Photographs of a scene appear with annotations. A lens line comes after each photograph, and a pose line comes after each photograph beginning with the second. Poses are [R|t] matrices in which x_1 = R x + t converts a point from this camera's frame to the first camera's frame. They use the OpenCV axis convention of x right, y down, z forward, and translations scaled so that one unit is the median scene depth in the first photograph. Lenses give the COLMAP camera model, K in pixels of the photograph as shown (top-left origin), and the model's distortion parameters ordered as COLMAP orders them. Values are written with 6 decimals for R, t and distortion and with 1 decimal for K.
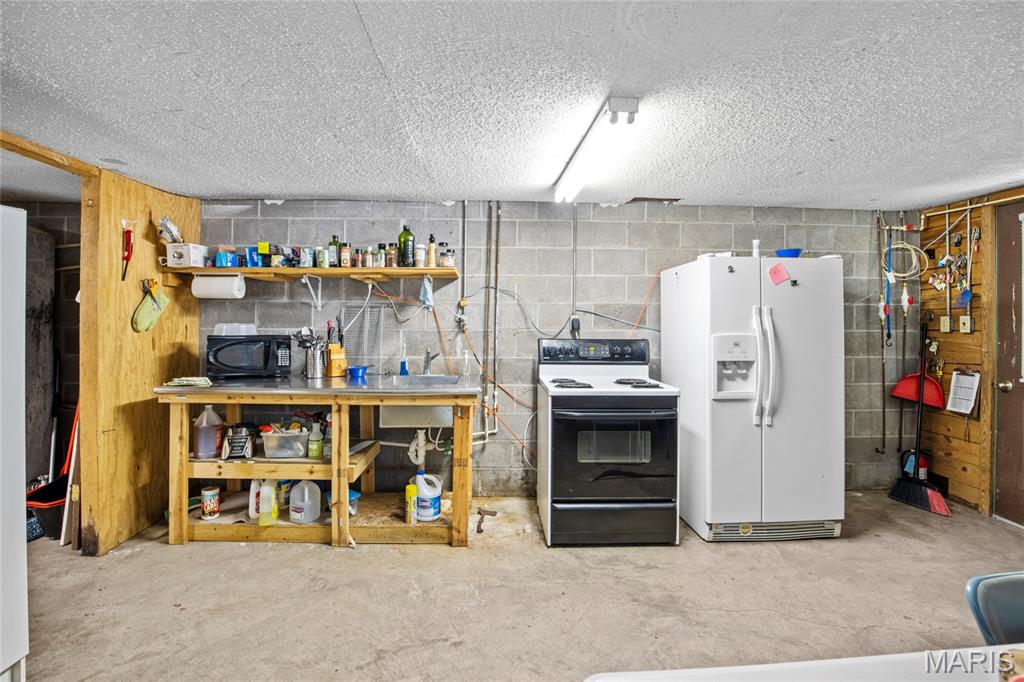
lens RADIAL K [[485.2, 0, 511.7], [0, 485.2, 316.6], [0, 0, 1]] dist [-0.034096, 0.000123]
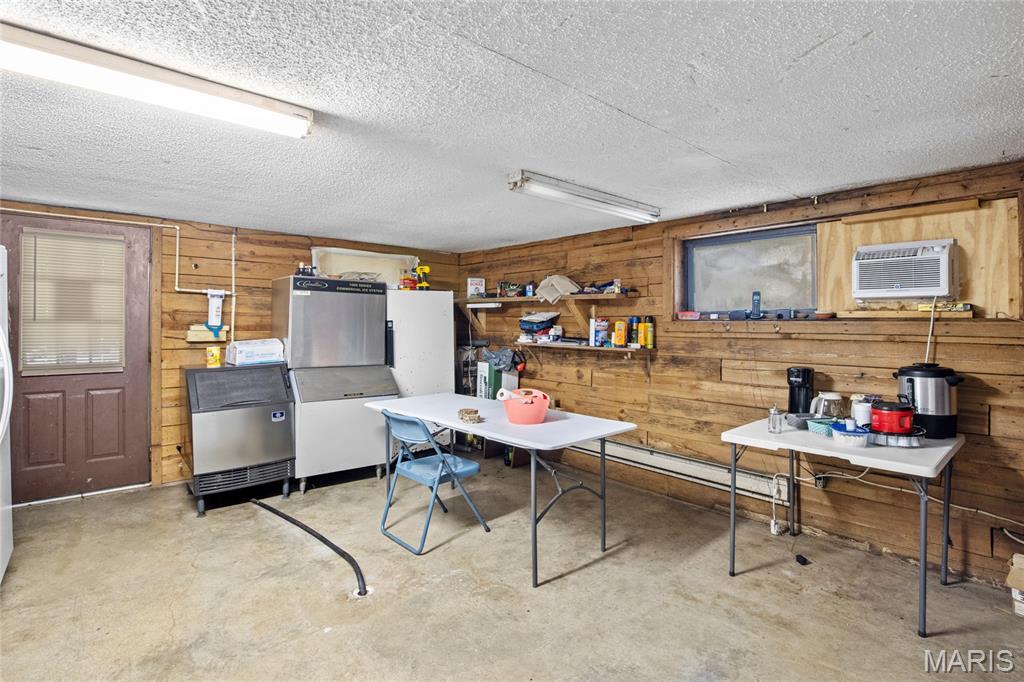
lens RADIAL K [[485.2, 0, 511.7], [0, 485.2, 316.6], [0, 0, 1]] dist [-0.034096, 0.000123]
pose [[-0.608626, -0.001369, 0.793456, -0.631976], [-0.003314, 0.999994, -0.000816, -0.004512], [-0.793450, -0.003126, -0.608627, 0.922152]]
